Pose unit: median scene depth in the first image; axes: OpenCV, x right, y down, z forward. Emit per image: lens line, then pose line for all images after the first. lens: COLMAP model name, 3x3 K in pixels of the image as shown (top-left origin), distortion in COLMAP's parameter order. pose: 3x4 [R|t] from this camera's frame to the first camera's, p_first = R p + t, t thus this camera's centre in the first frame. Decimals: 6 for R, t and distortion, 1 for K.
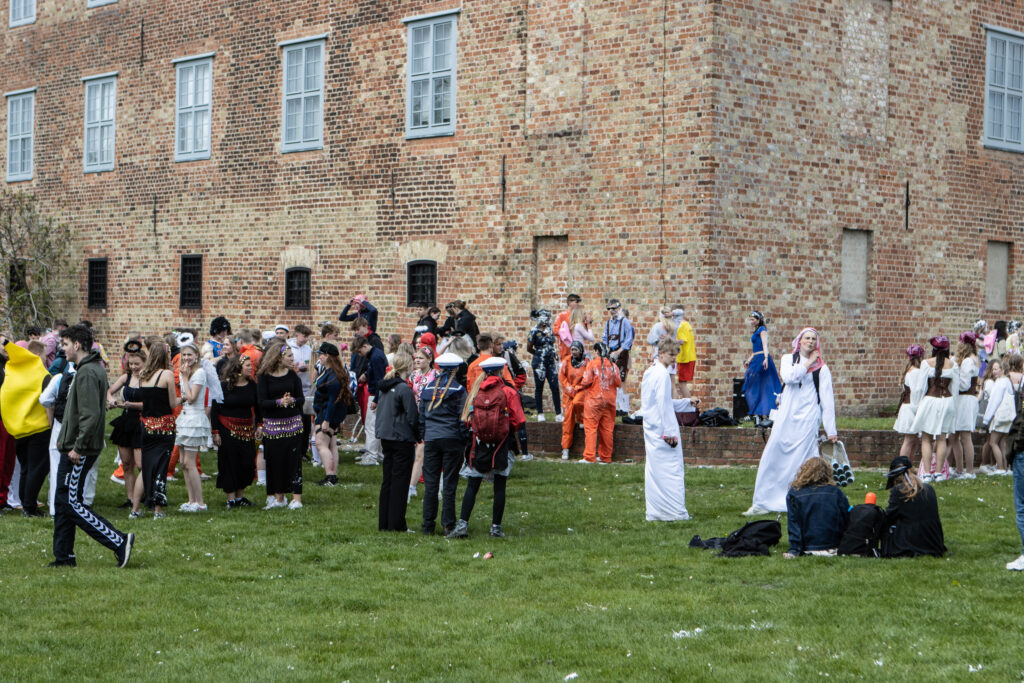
lens RADIAL K [[2157.2, 0, 512.0], [0, 2157.2, 341.5], [0, 0, 1]] dist [-0.038862, -0.194965]
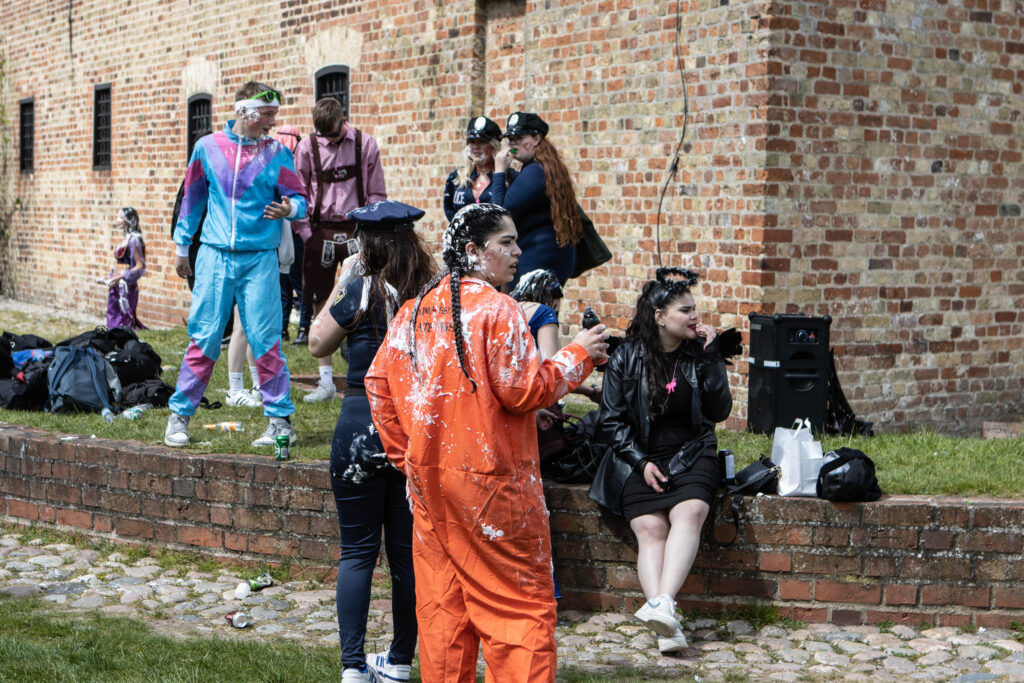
lens RADIAL K [[2072.0, 0, 512.0], [0, 2072.0, 341.5], [0, 0, 1]] dist [-0.023950, -0.014930]
pose [[0.982958, 0.010268, -0.183542, 0.102472], [-0.000326, 0.998534, 0.054119, 0.002730], [0.183829, -0.053137, 0.981521, 0.531517]]
